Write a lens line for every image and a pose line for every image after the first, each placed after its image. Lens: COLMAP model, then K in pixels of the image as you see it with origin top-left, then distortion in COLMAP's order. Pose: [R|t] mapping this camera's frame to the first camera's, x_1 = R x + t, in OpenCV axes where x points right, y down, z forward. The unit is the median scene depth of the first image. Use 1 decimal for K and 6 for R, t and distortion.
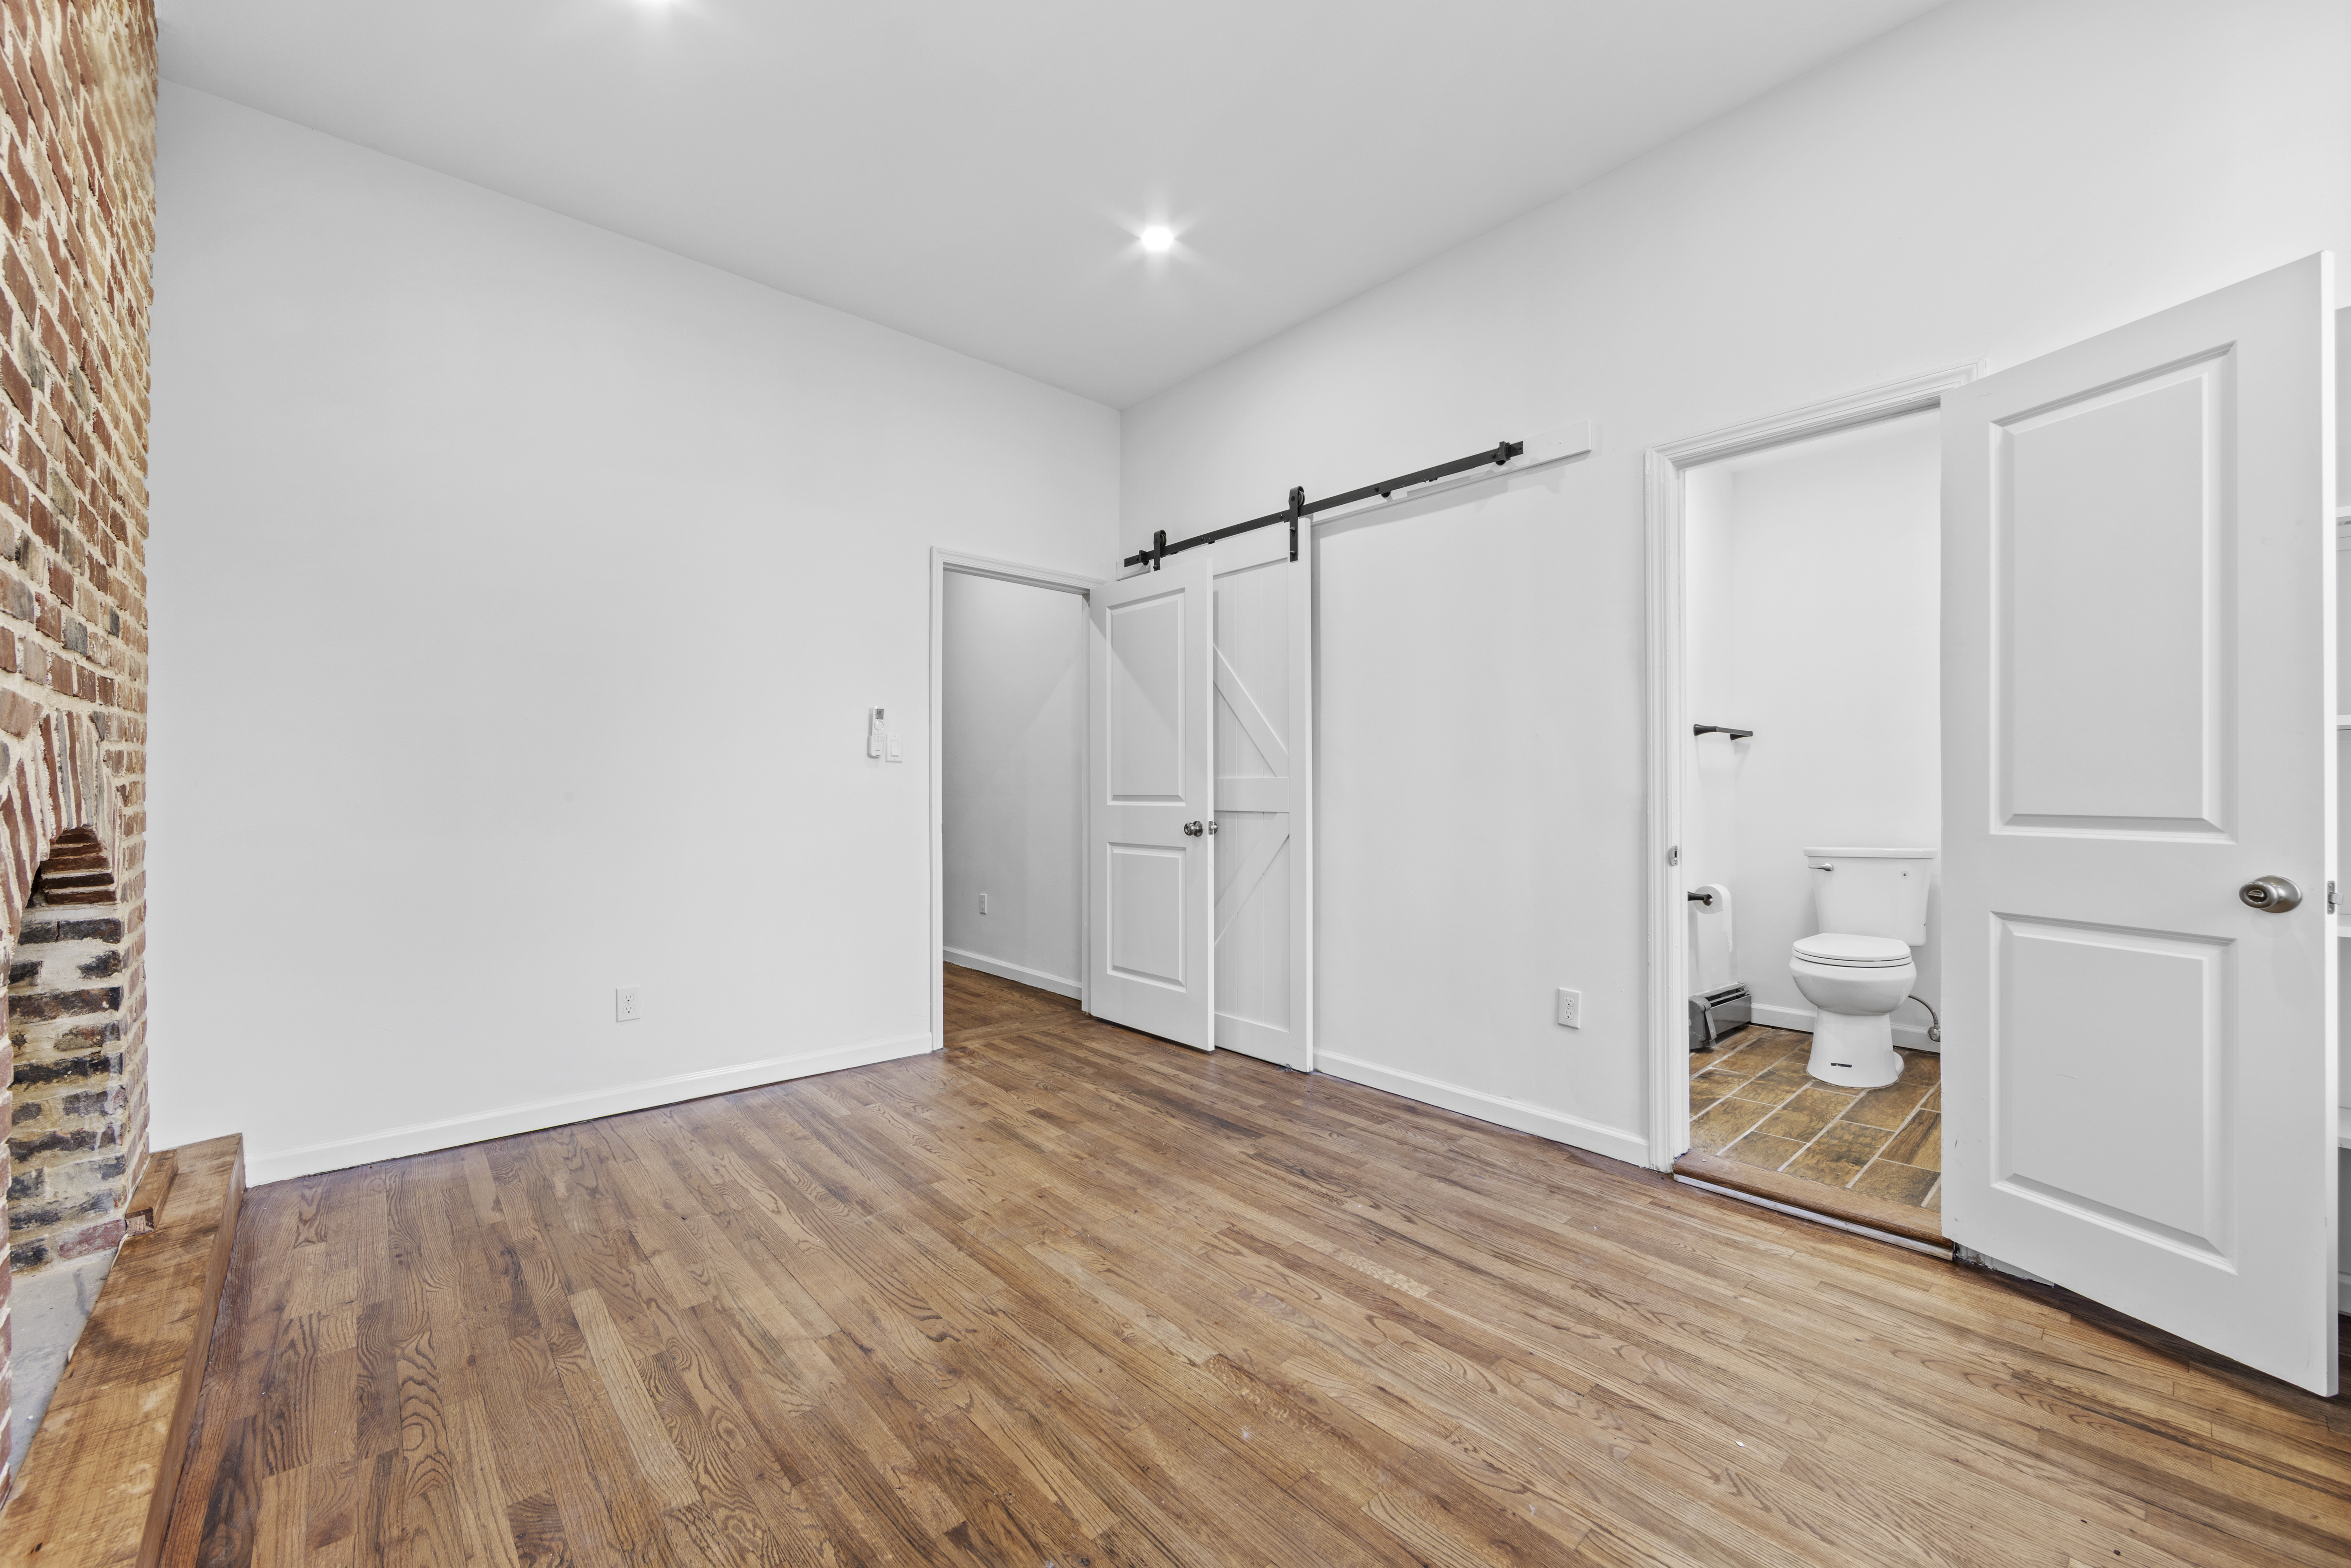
lens RADIAL K [[927.9, 0, 1171.8], [0, 927.9, 764.5], [0, 0, 1]] dist [-0.000286, -0.000191]
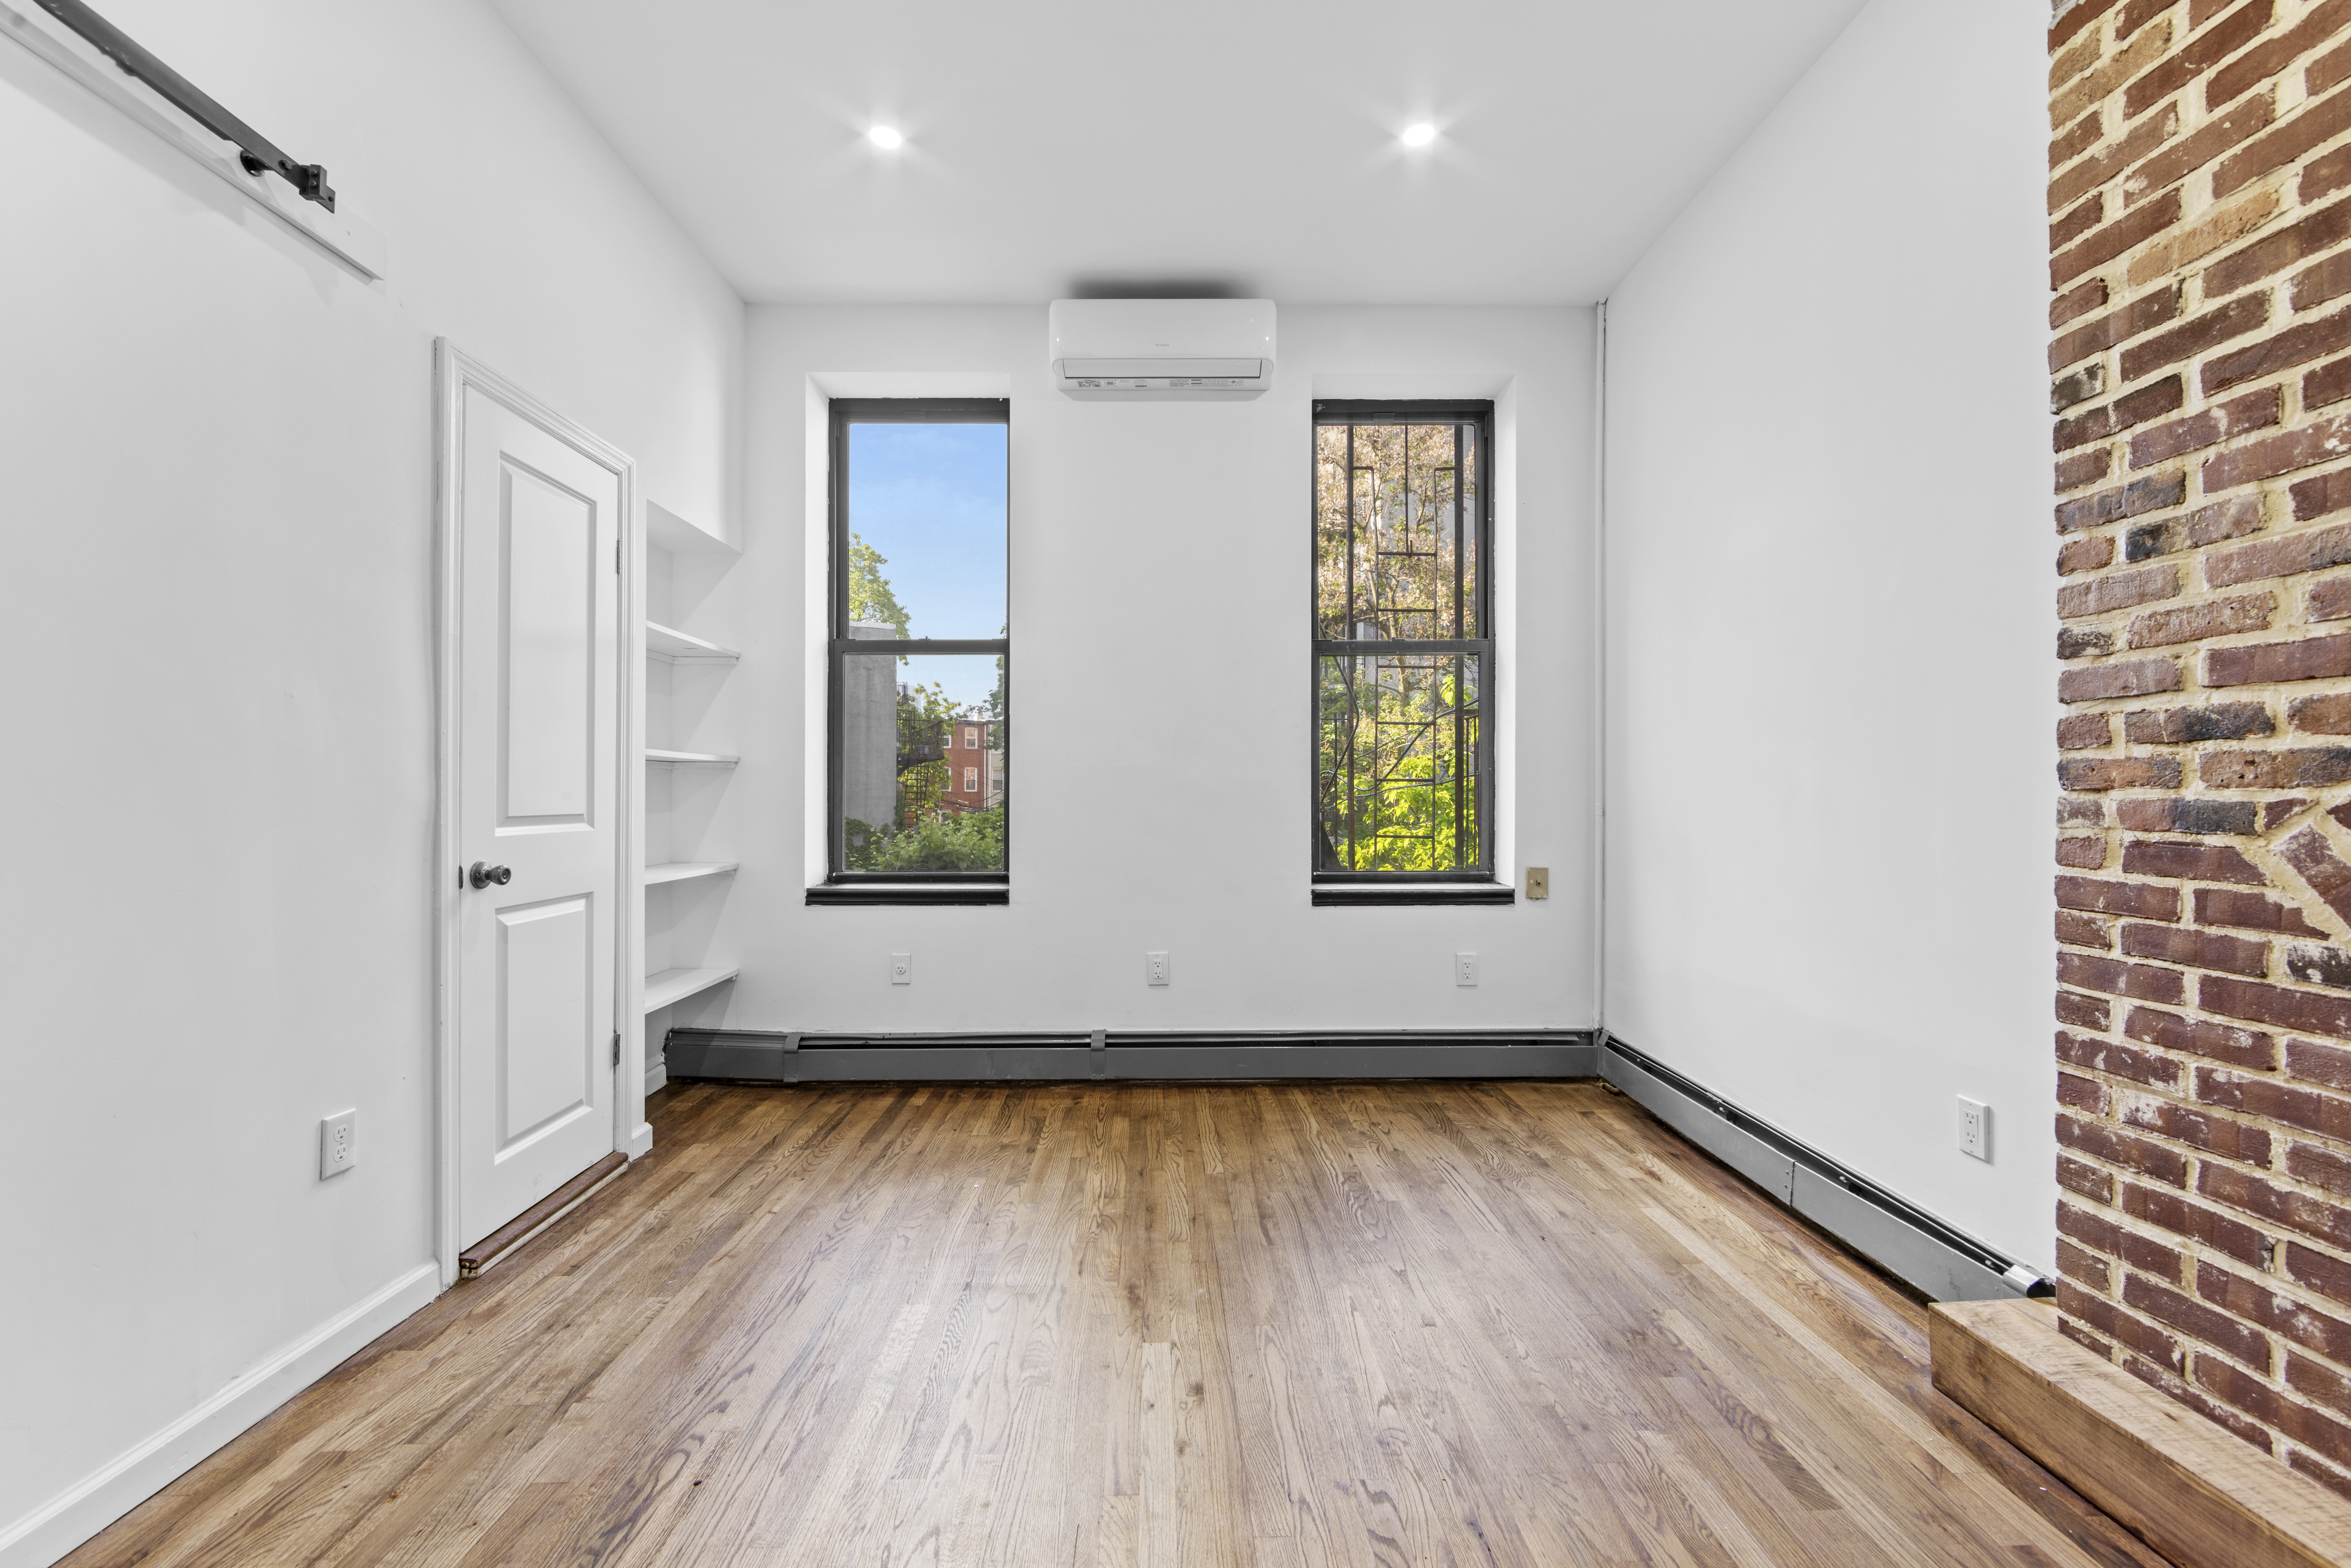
lens RADIAL K [[927.9, 0, 1175.5], [0, 927.9, 784.0], [0, 0, 1]] dist [-0.000044, -0.000608]
pose [[-0.762332, 0.009124, 0.647122, -0.409173], [-0.016587, 0.999297, -0.033630, 0.031686], [-0.646974, -0.036371, -0.761644, 1.125526]]
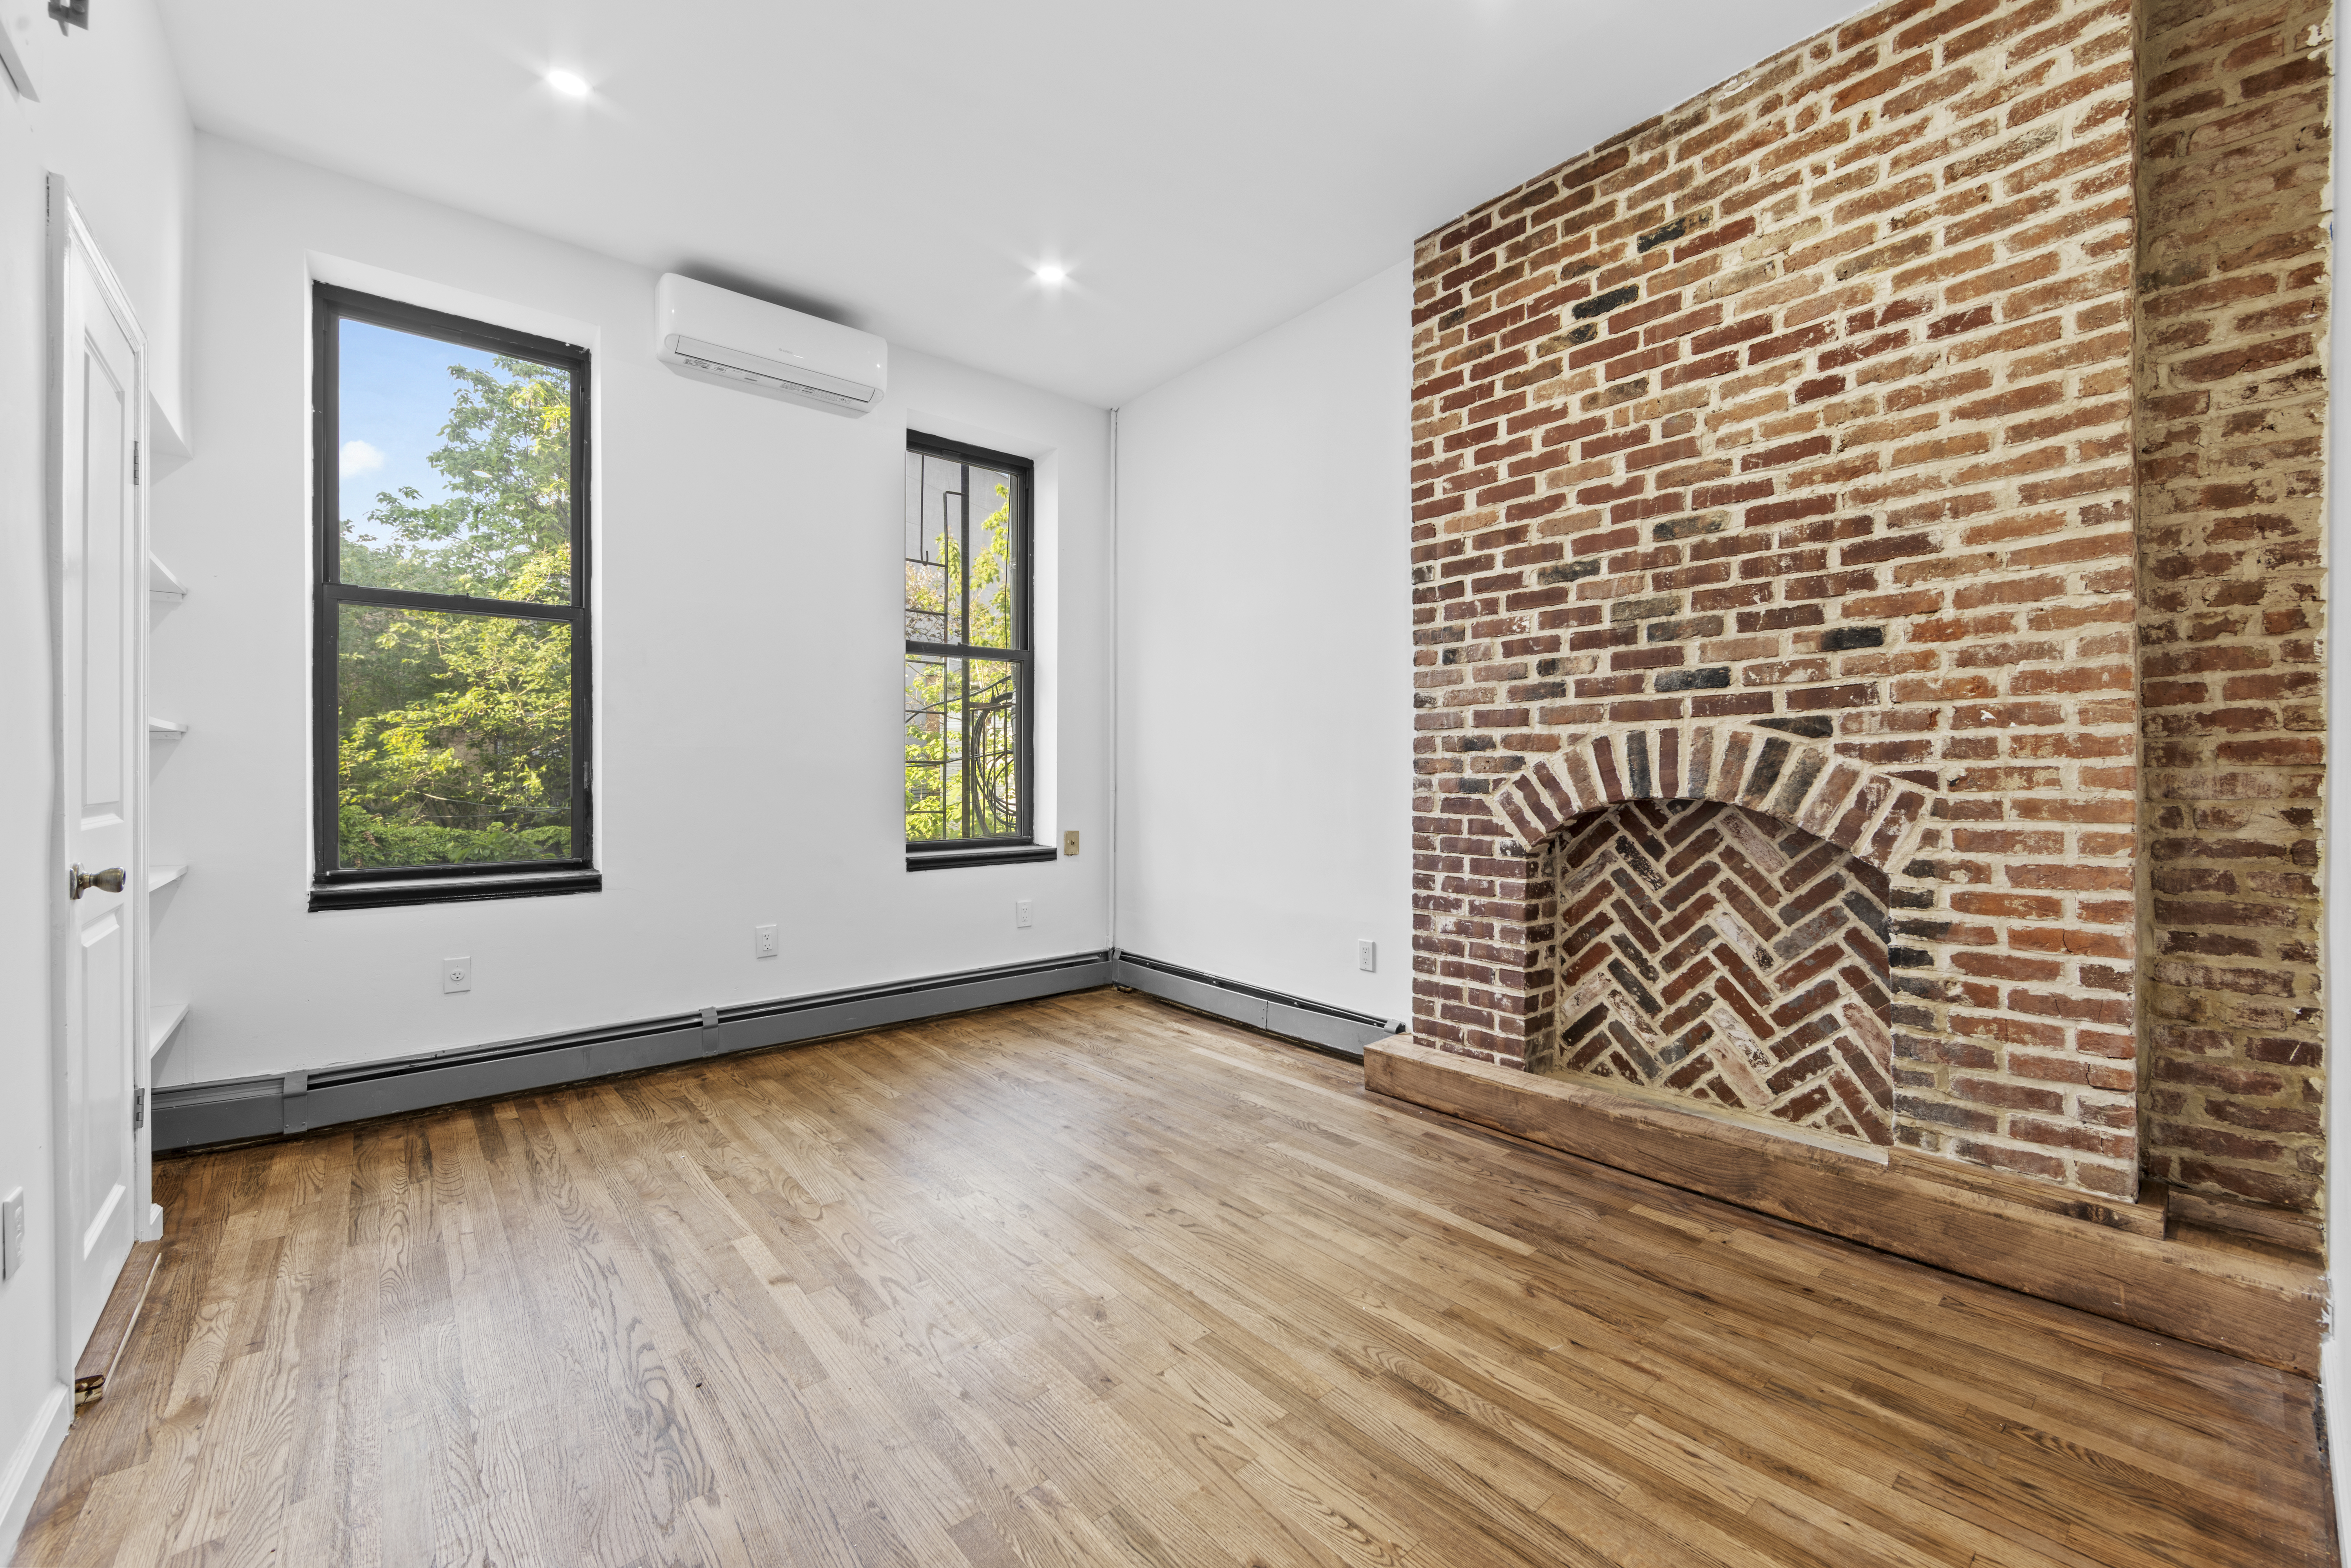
lens RADIAL K [[927.9, 0, 1171.8], [0, 927.9, 764.5], [0, 0, 1]] dist [-0.000286, -0.000191]
pose [[-0.999862, 0.001276, 0.016592, -0.175752], [0.000641, 0.999269, -0.038217, 0.039878], [-0.016629, -0.038201, -0.999132, 1.484249]]
